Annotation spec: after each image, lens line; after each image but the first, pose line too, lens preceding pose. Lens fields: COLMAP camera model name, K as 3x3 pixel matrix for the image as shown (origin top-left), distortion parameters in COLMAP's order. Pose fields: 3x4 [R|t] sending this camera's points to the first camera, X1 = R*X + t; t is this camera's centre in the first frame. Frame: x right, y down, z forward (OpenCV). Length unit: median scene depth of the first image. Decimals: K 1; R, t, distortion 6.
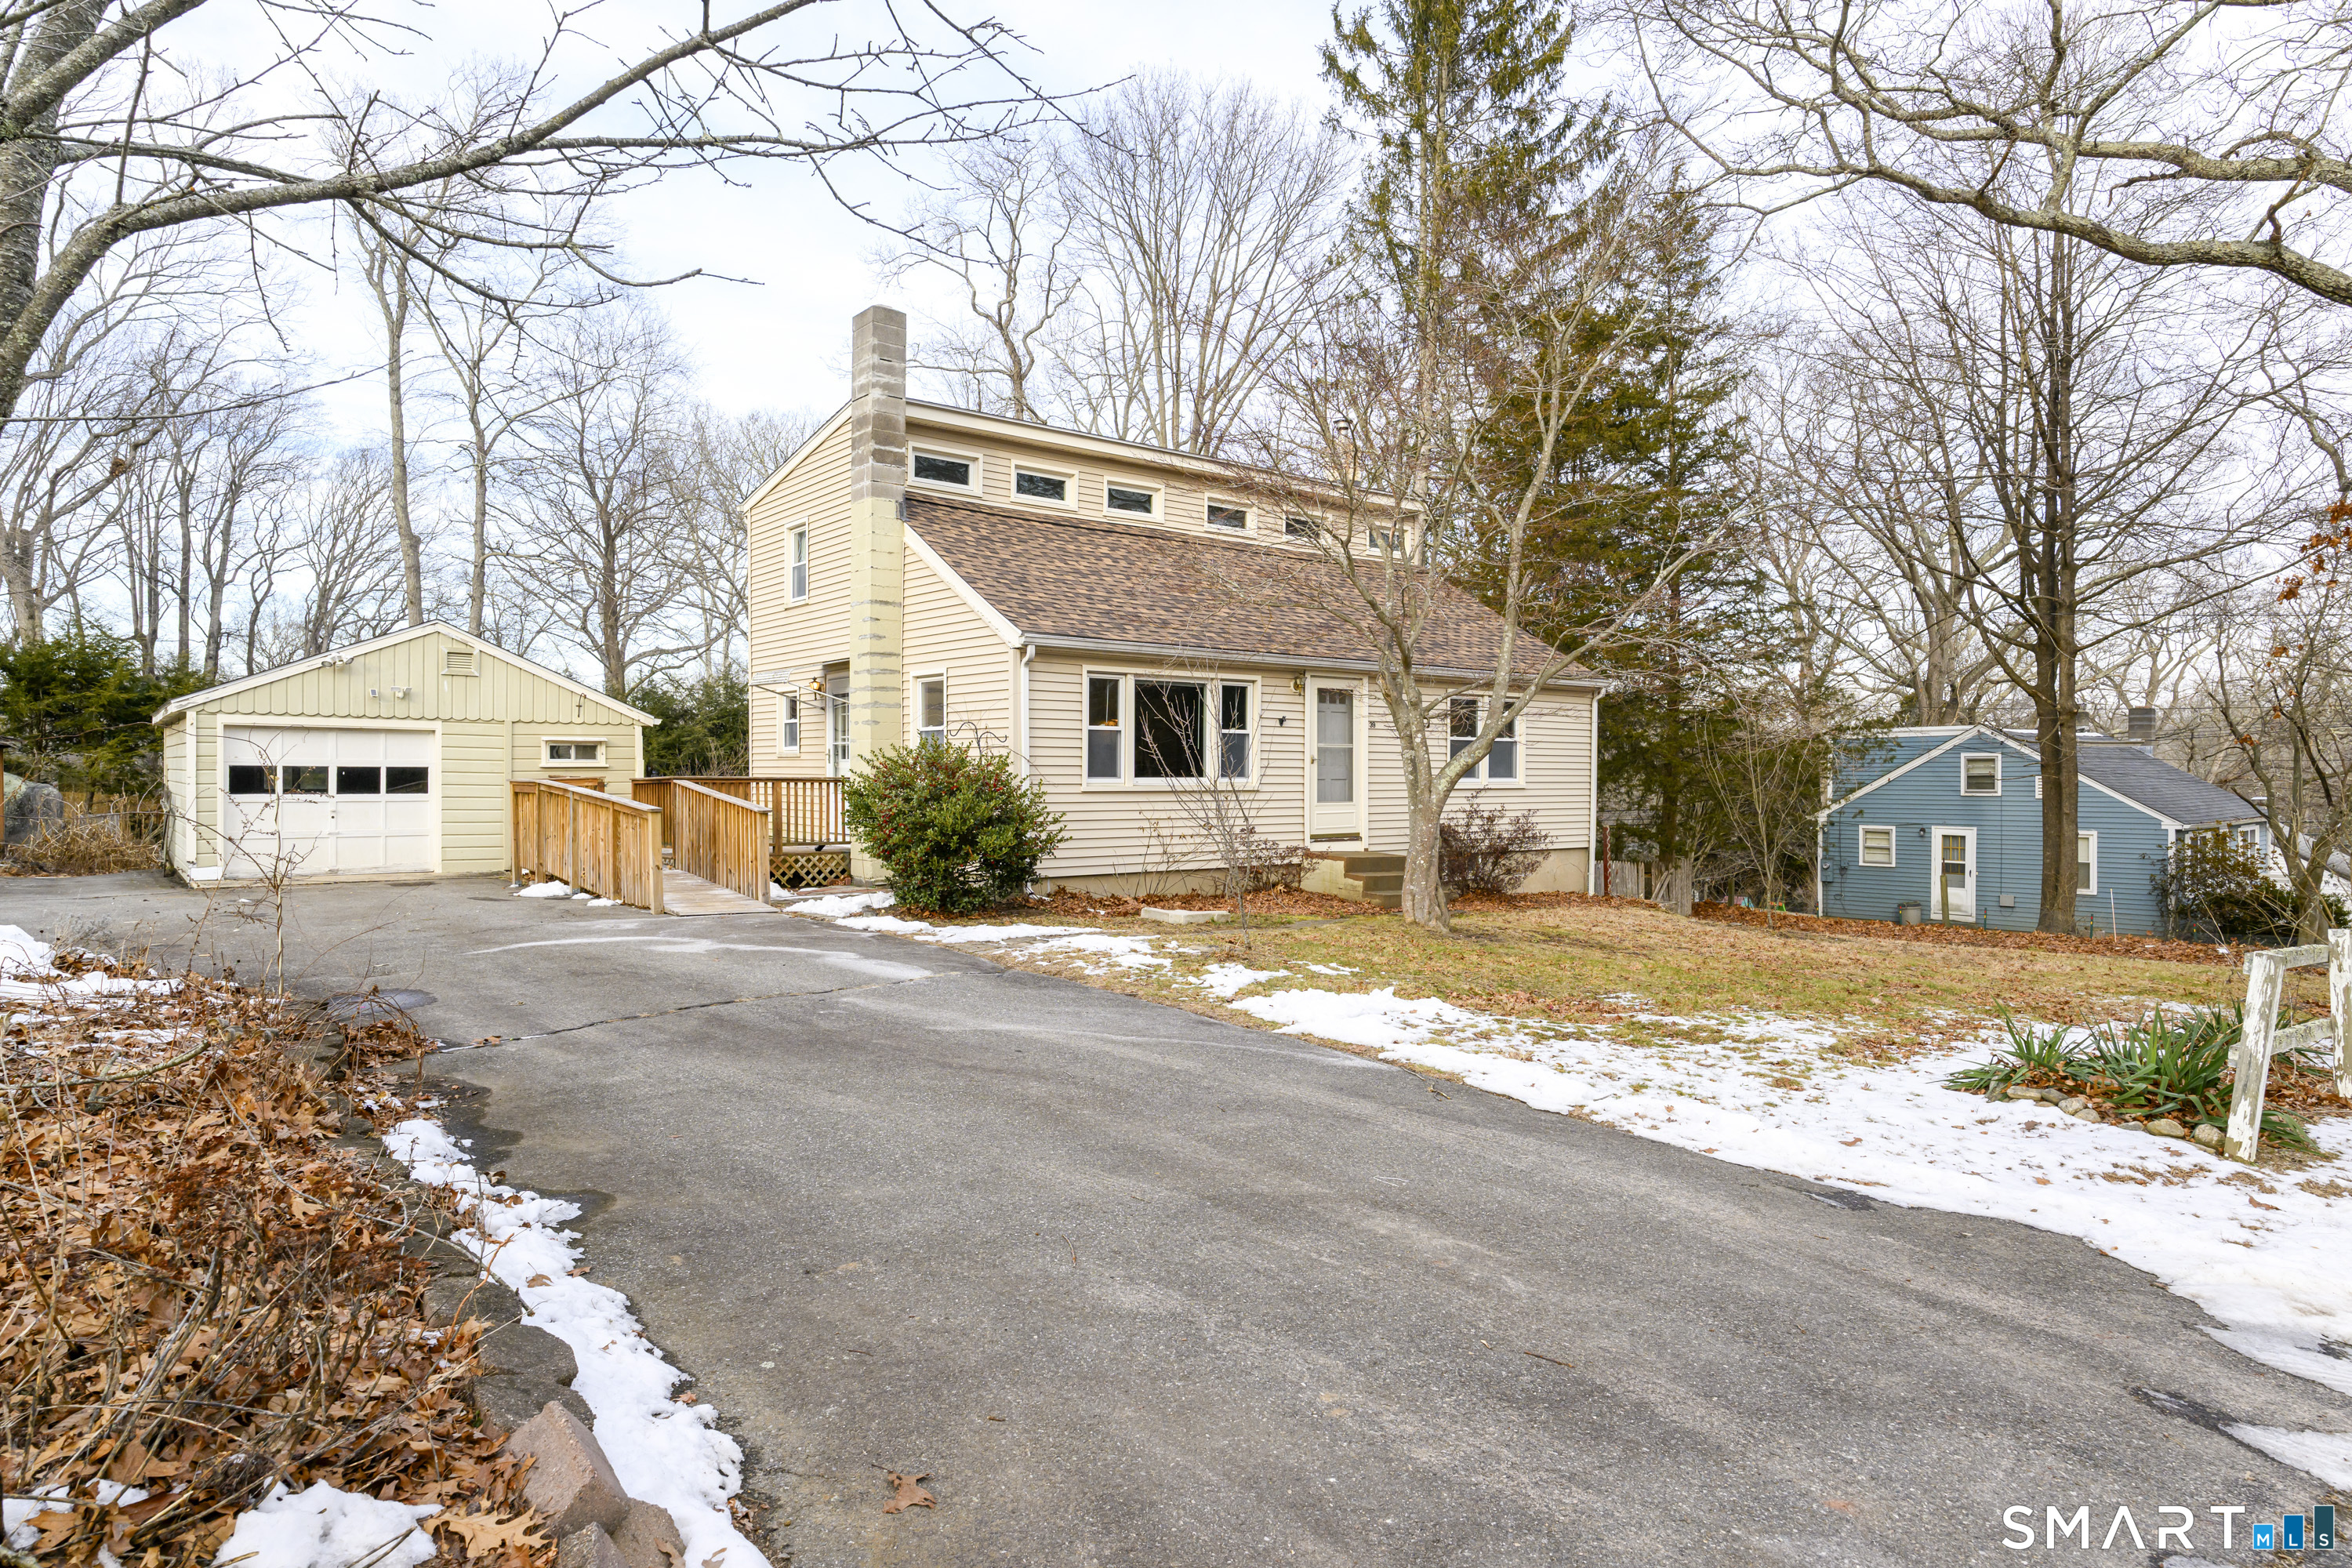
lens RADIAL K [[1329.5, 0, 1171.7], [0, 1329.5, 787.8], [0, 0, 1]] dist [-0.010813, 0.005345]
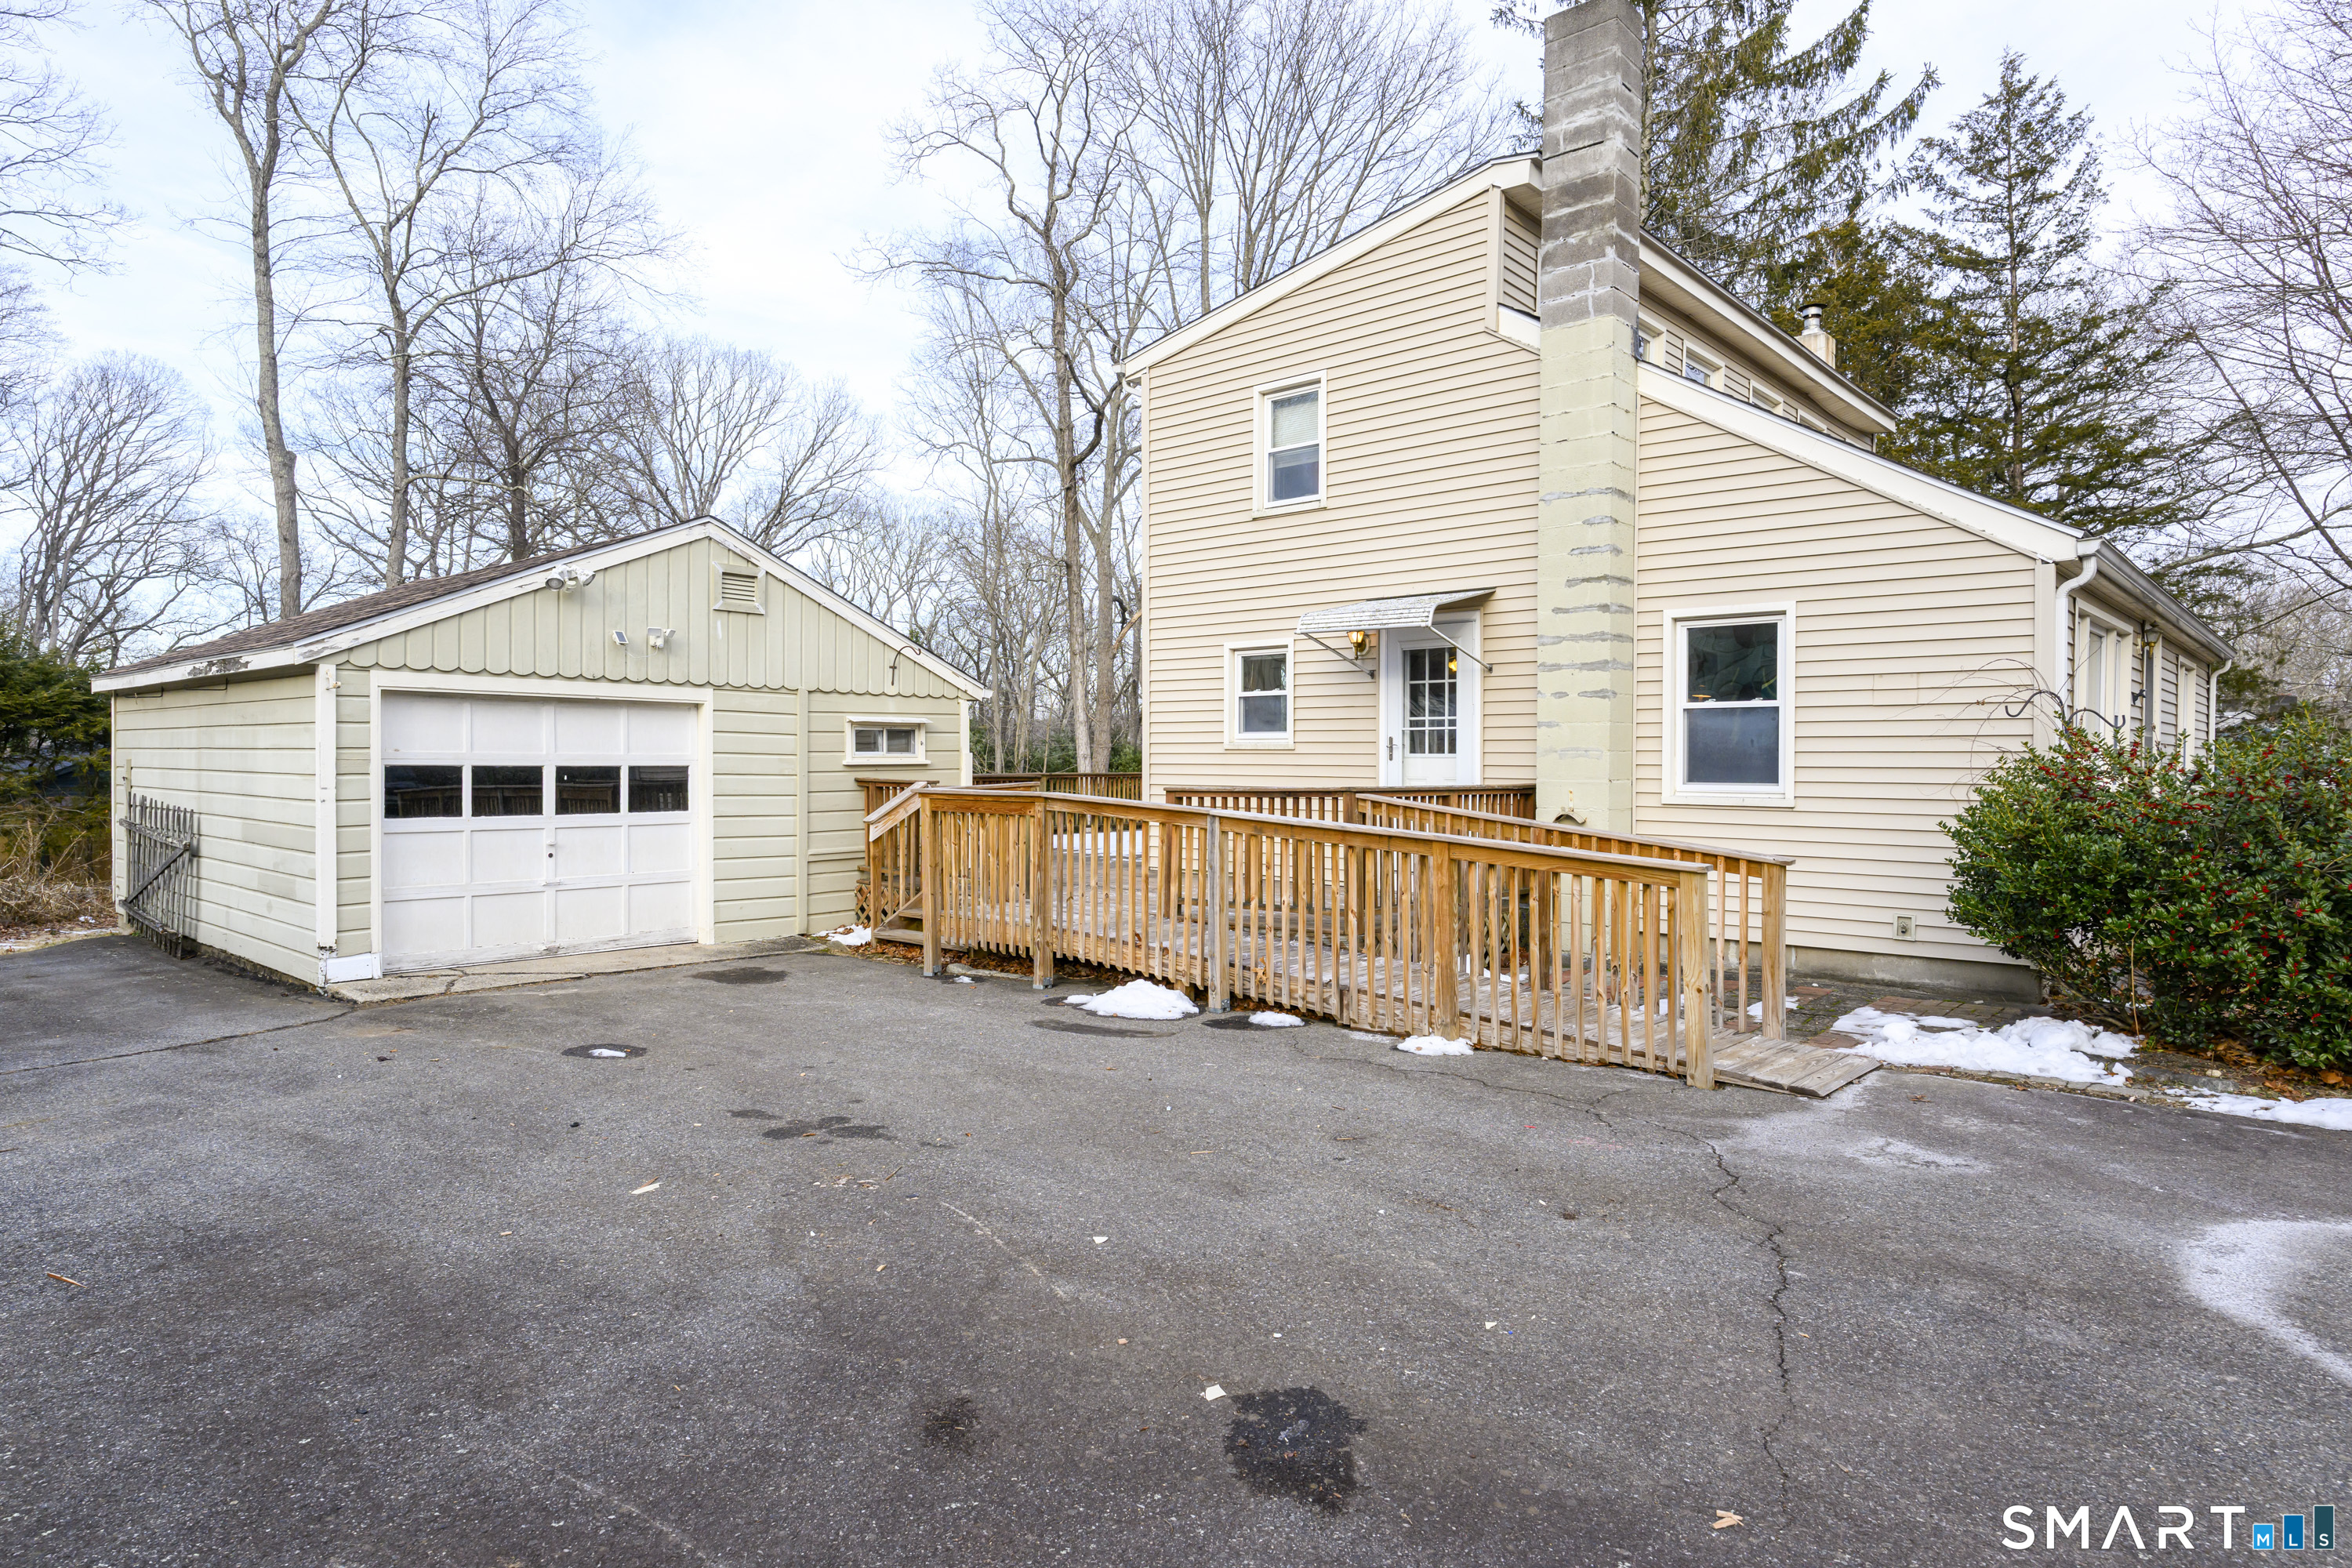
lens RADIAL K [[1329.5, 0, 1179.7], [0, 1329.5, 777.3], [0, 0, 1]] dist [-0.010813, 0.005345]
pose [[0.986124, -0.002308, 0.165995, -0.337965], [0.001625, 0.999990, 0.004251, -0.009703], [-0.166003, -0.003923, 0.986117, 0.288085]]
